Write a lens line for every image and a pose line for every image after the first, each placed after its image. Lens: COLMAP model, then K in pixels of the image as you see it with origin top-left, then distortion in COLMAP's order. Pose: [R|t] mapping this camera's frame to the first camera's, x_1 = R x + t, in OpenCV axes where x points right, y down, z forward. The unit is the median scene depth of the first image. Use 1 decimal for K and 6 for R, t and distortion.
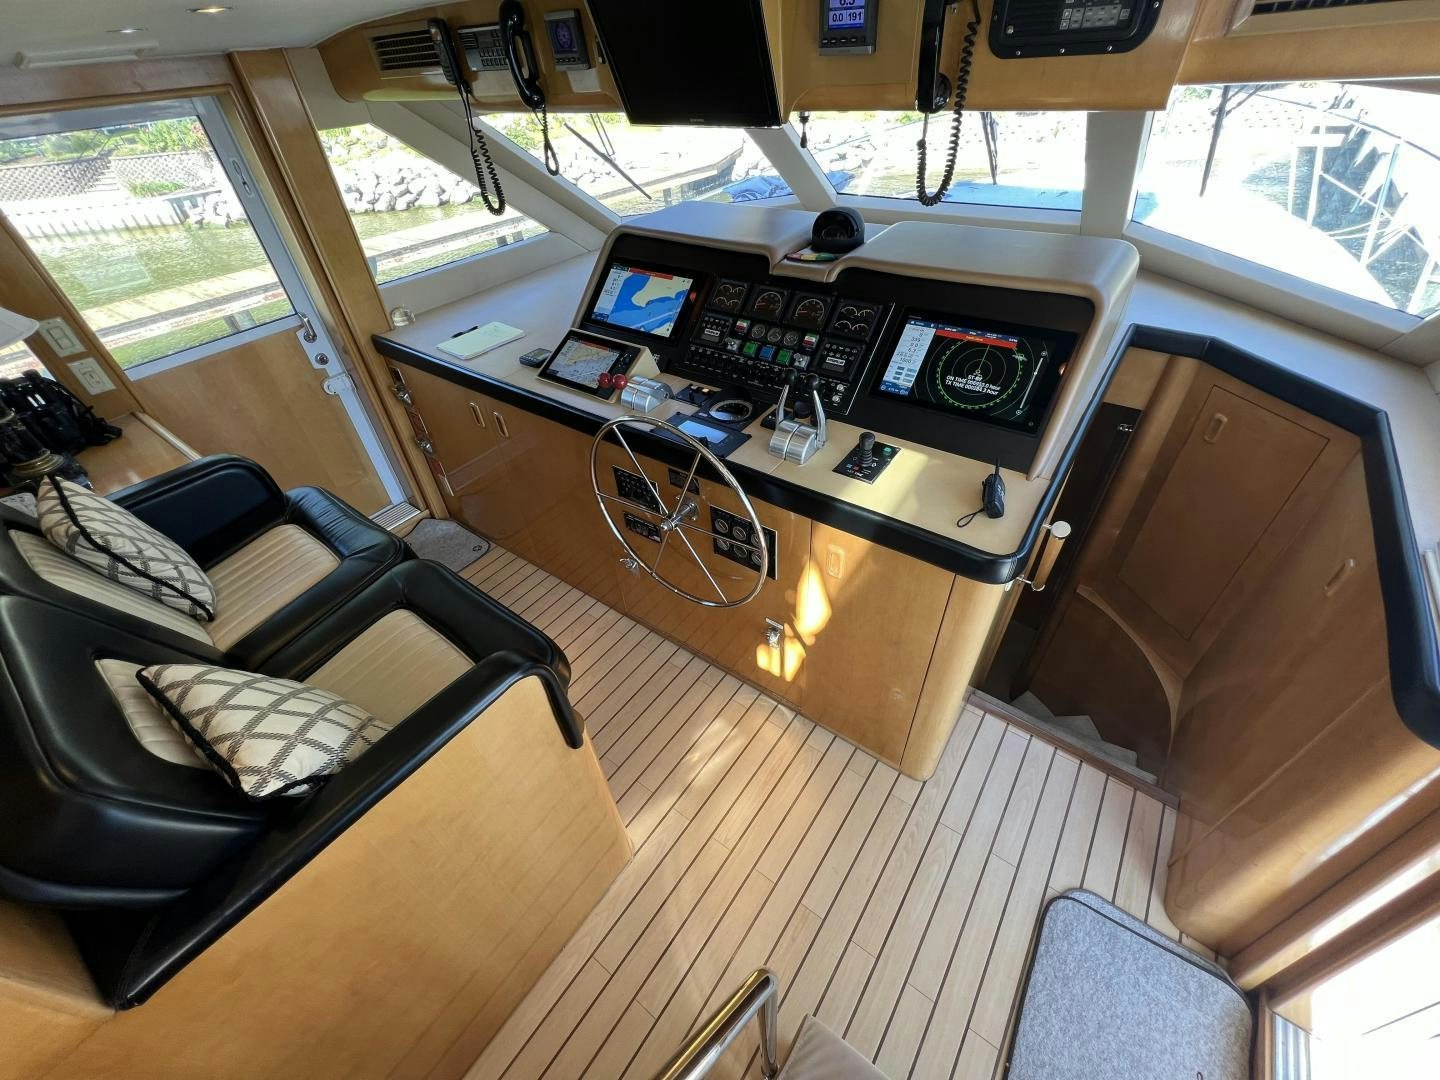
lens RADIAL K [[575.1, 0, 725.9], [0, 575.1, 540.6], [0, 0, 1]] dist [-0.004057, -0.000077]
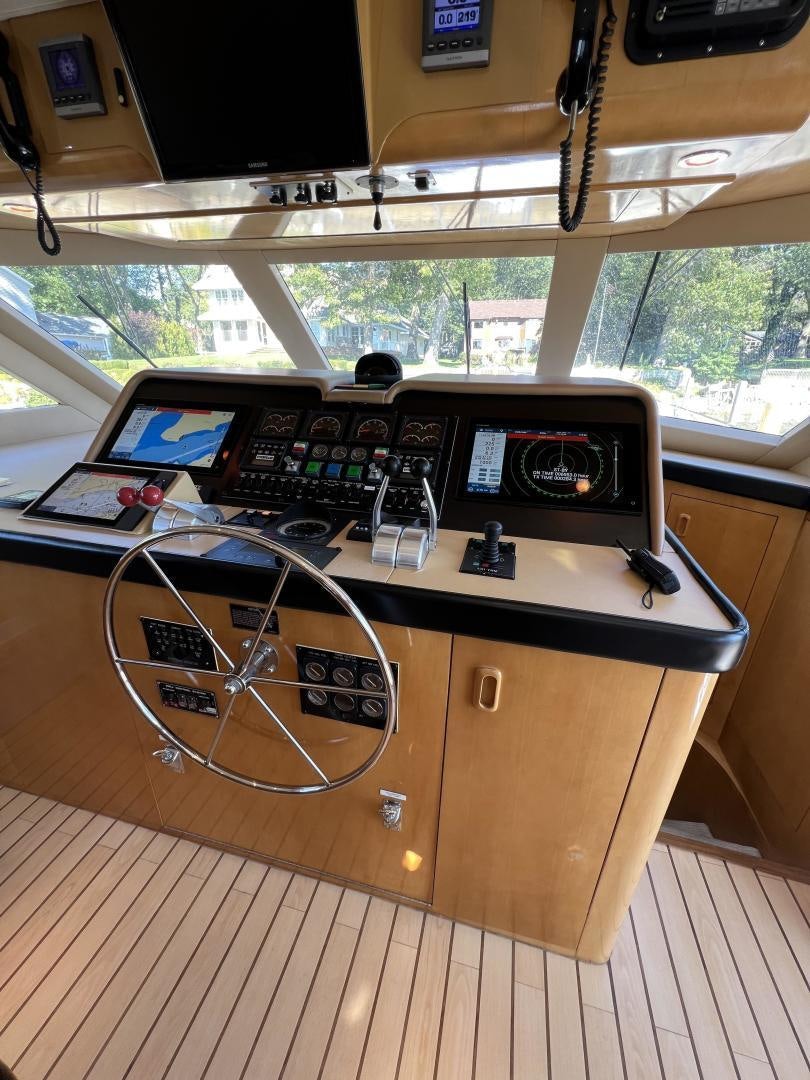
lens RADIAL K [[431.3, 0, 404.7], [0, 431.3, 543.6], [0, 0, 1]] dist [-0.004057, -0.000077]
pose [[0.925458, -0.073485, 0.371655, -0.085825], [0.187594, 0.941185, -0.281031, -0.003137], [-0.329144, 0.329803, 0.884813, 0.388876]]
